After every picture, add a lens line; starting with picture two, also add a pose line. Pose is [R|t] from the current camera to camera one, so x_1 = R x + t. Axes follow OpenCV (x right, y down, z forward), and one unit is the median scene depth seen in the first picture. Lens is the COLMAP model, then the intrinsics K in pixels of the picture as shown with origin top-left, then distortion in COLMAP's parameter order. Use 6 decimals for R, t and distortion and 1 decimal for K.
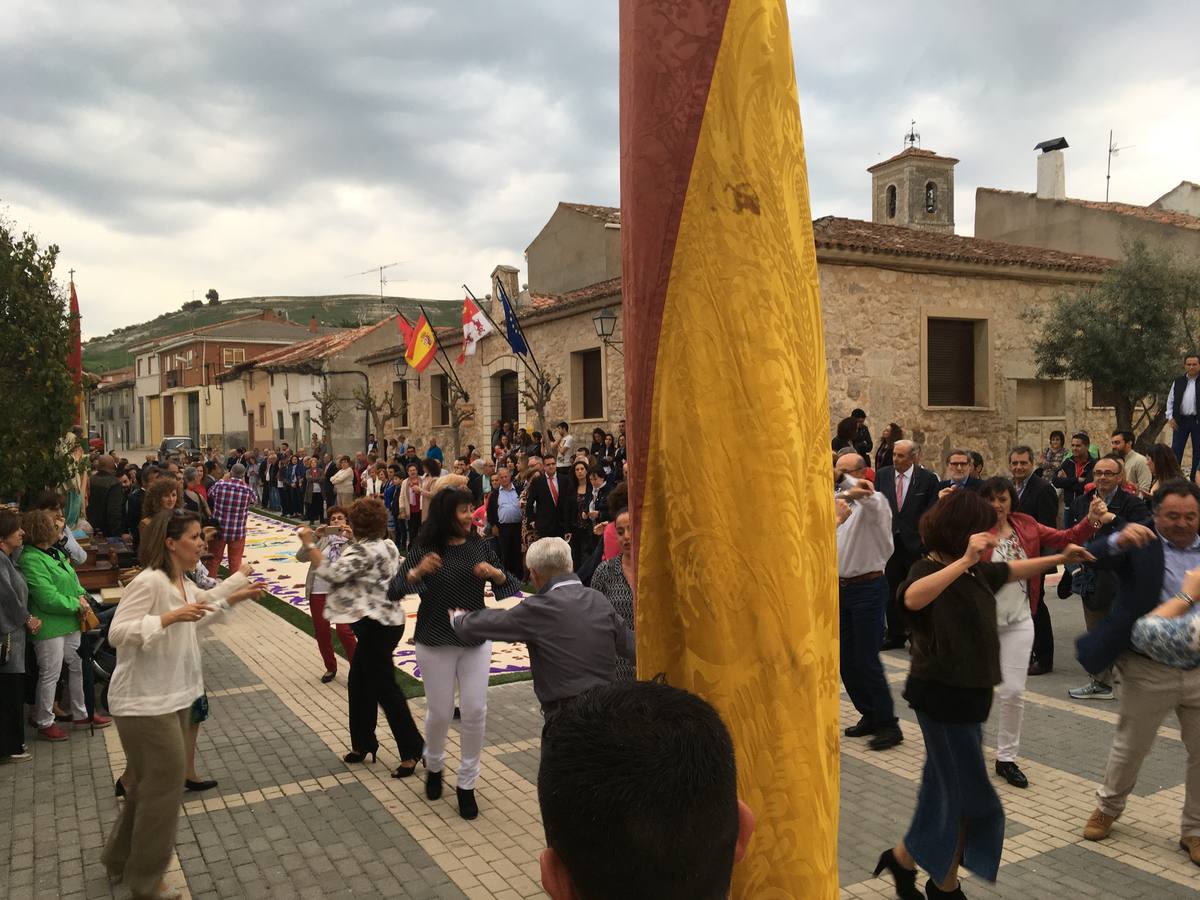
lens RADIAL K [[1019.5, 0, 600.4], [0, 1019.5, 454.0], [0, 0, 1]] dist [0.082480, -0.119506]
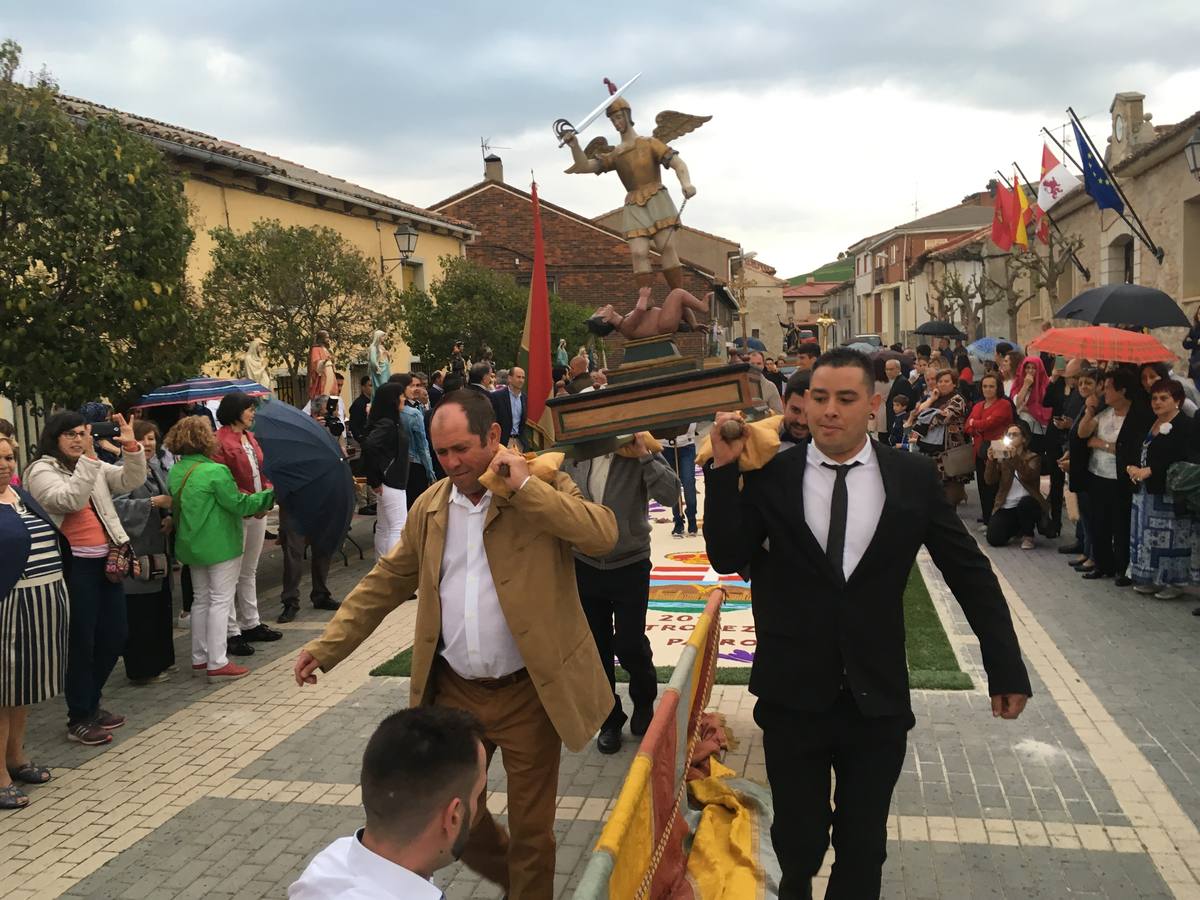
lens RADIAL K [[1019.5, 0, 600.3], [0, 1019.5, 454.2], [0, 0, 1]] dist [0.082480, -0.119506]
pose [[0.747294, 0.053334, -0.662350, 0.110832], [0.014155, 0.995270, 0.096111, -0.000206], [0.664343, -0.081199, 0.743004, 0.136407]]
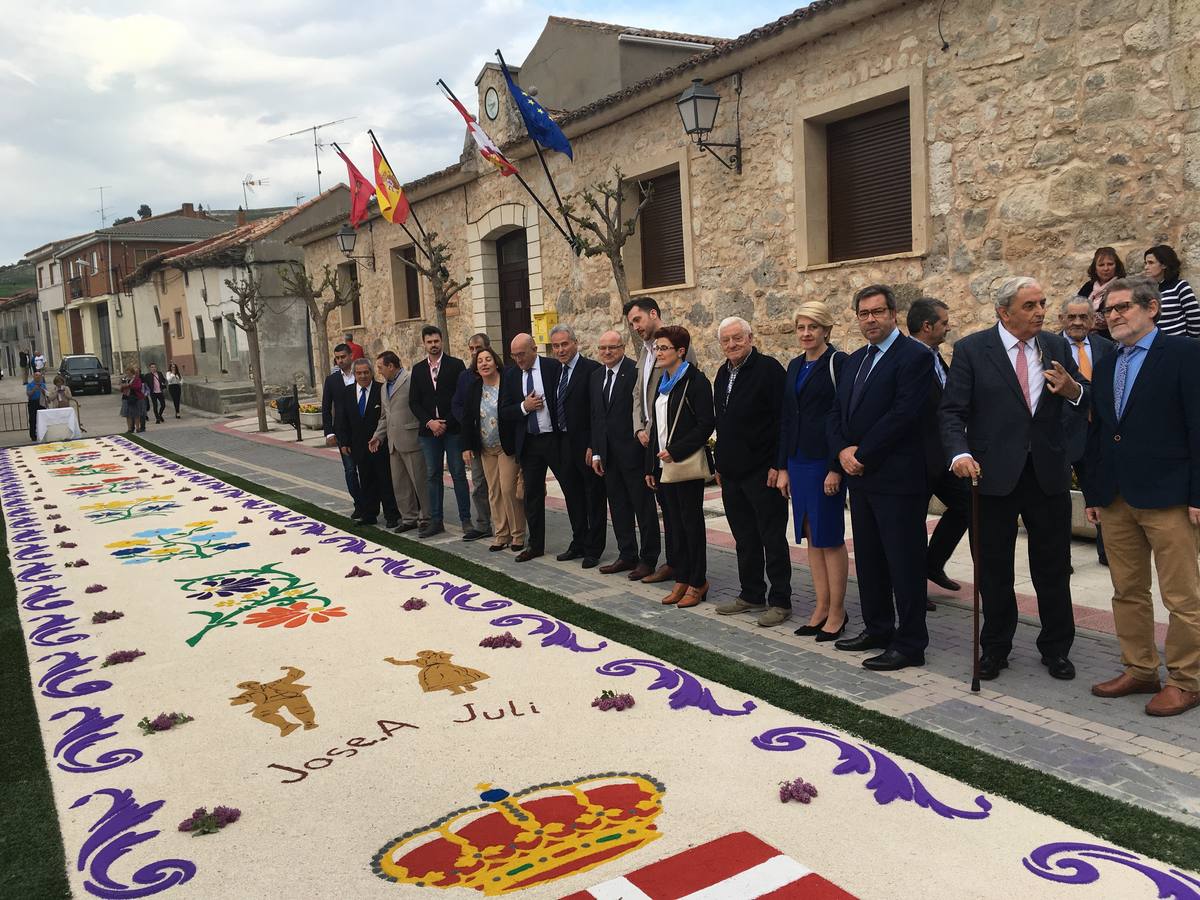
lens RADIAL K [[1019.5, 0, 599.5], [0, 1019.5, 452.6], [0, 0, 1]] dist [0.082480, -0.119506]
pose [[0.998557, -0.037217, 0.038721, -0.052468], [0.033805, 0.995782, 0.085298, 0.008140], [-0.041733, -0.083866, 0.995603, 0.268239]]
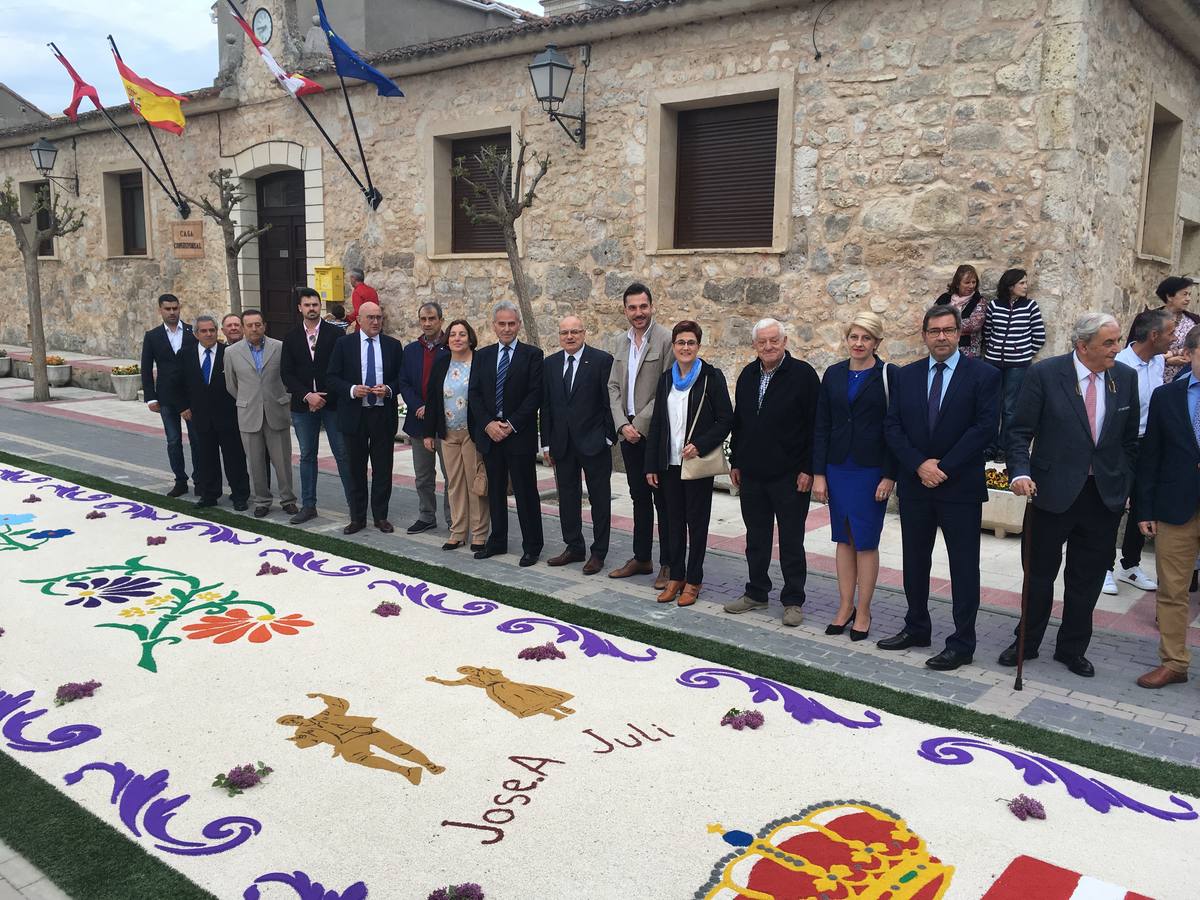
lens RADIAL K [[1019.5, 0, 598.7], [0, 1019.5, 448.6], [0, 0, 1]] dist [0.082480, -0.119506]
pose [[0.930286, -0.018757, 0.366355, -0.117456], [-0.029369, 0.991678, 0.125350, 0.001198], [-0.365657, -0.127371, 0.921993, 0.291288]]
